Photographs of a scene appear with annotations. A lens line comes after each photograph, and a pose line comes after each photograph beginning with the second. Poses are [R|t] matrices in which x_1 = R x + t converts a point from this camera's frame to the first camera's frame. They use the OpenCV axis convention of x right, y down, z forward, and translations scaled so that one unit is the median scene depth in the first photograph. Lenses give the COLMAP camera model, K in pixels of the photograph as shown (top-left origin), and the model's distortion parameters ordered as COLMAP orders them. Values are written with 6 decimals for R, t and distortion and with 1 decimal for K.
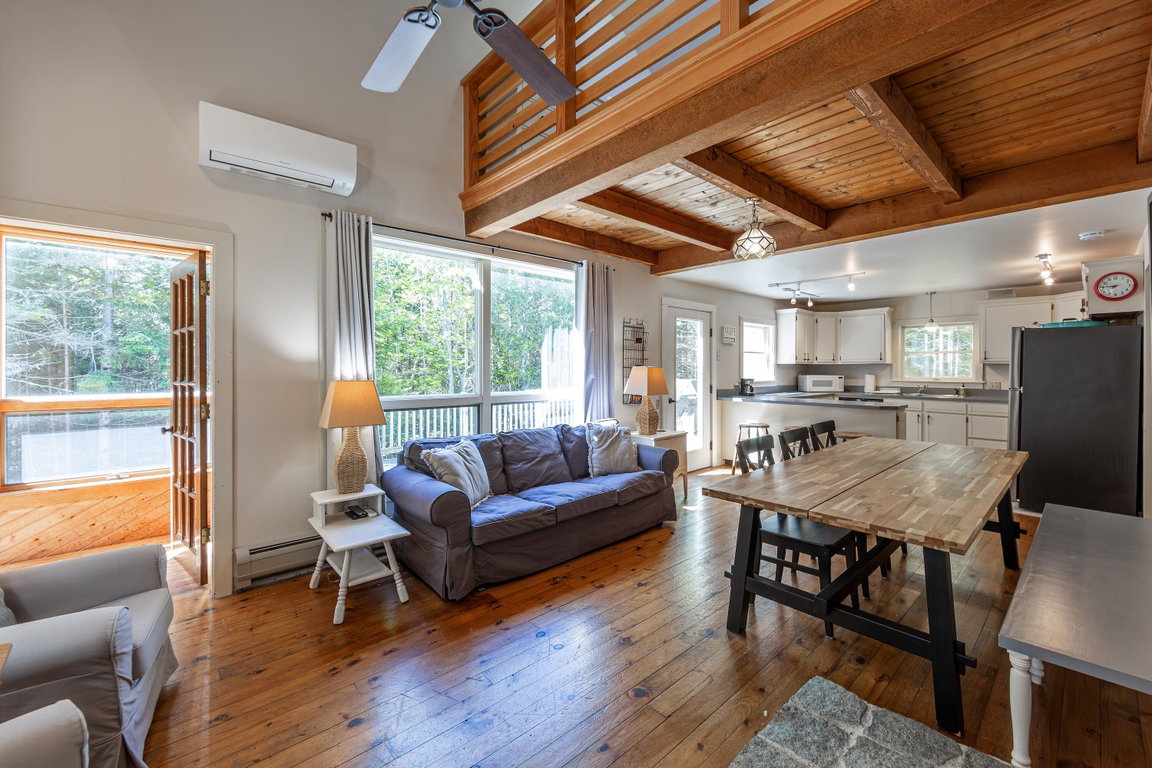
lens RADIAL K [[479.3, 0, 580.8], [0, 479.3, 377.8], [0, 0, 1]] dist [-0.004429, 0.000448]
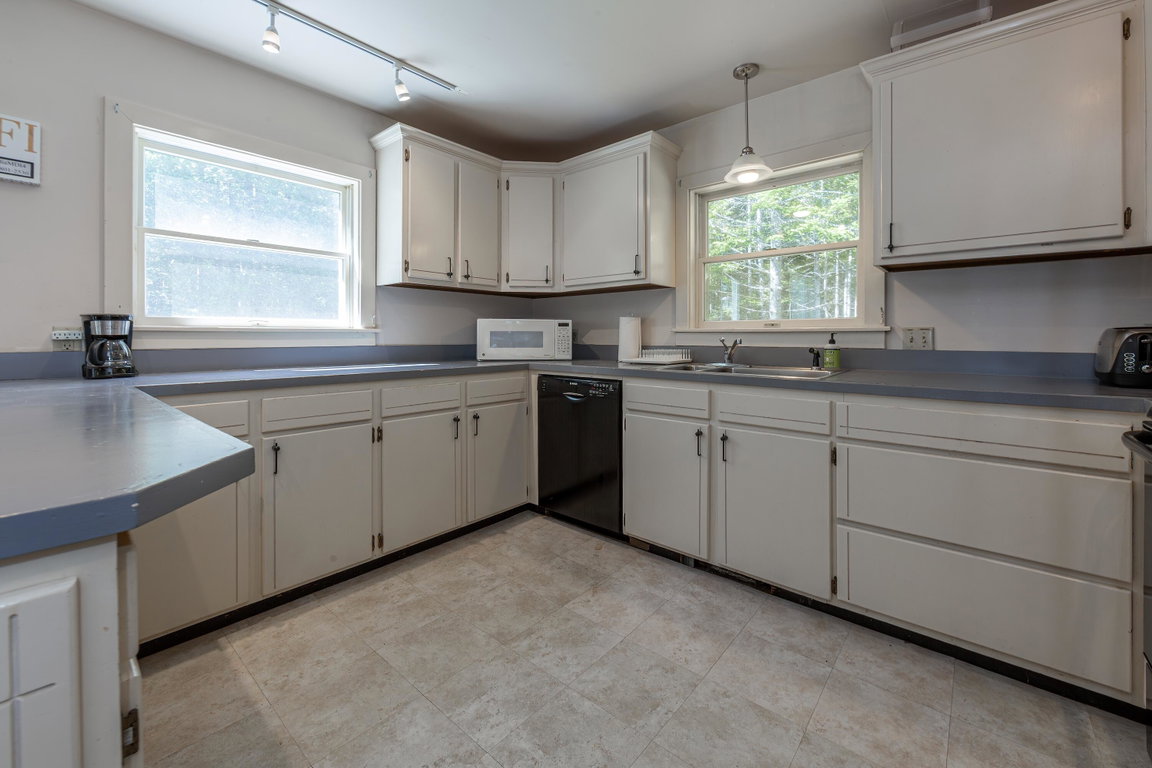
lens RADIAL K [[479.3, 0, 582.8], [0, 479.3, 347.6], [0, 0, 1]] dist [-0.004429, 0.000448]
pose [[0.991359, -0.003913, 0.131119, 0.580031], [0.003807, 0.999992, 0.001058, 0.021218], [-0.131122, -0.000550, 0.991366, 0.686127]]
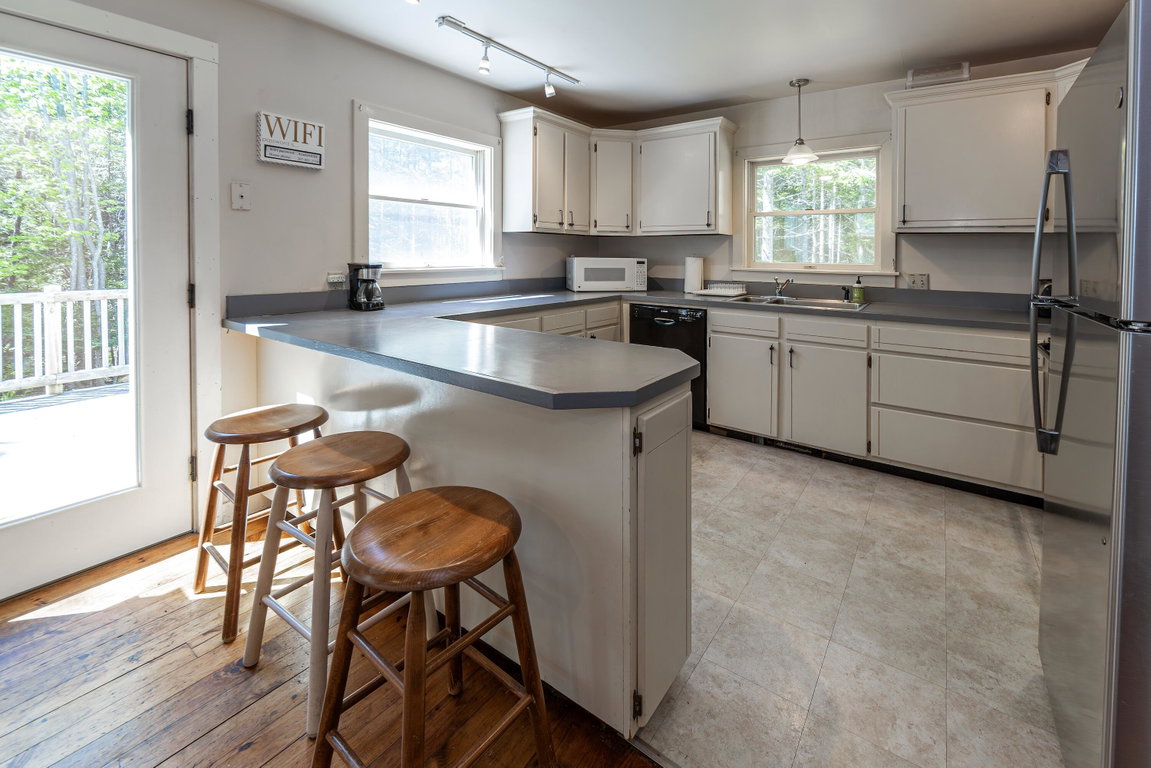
lens RADIAL K [[512.3, 0, 589.8], [0, 512.3, 266.1], [0, 0, 1]] dist [0.000494, 0.000180]
pose [[0.976035, 0.002700, 0.217598, 0.429831], [-0.004229, 0.999970, 0.006562, -0.000032], [-0.217573, -0.007325, 0.976016, 0.562581]]
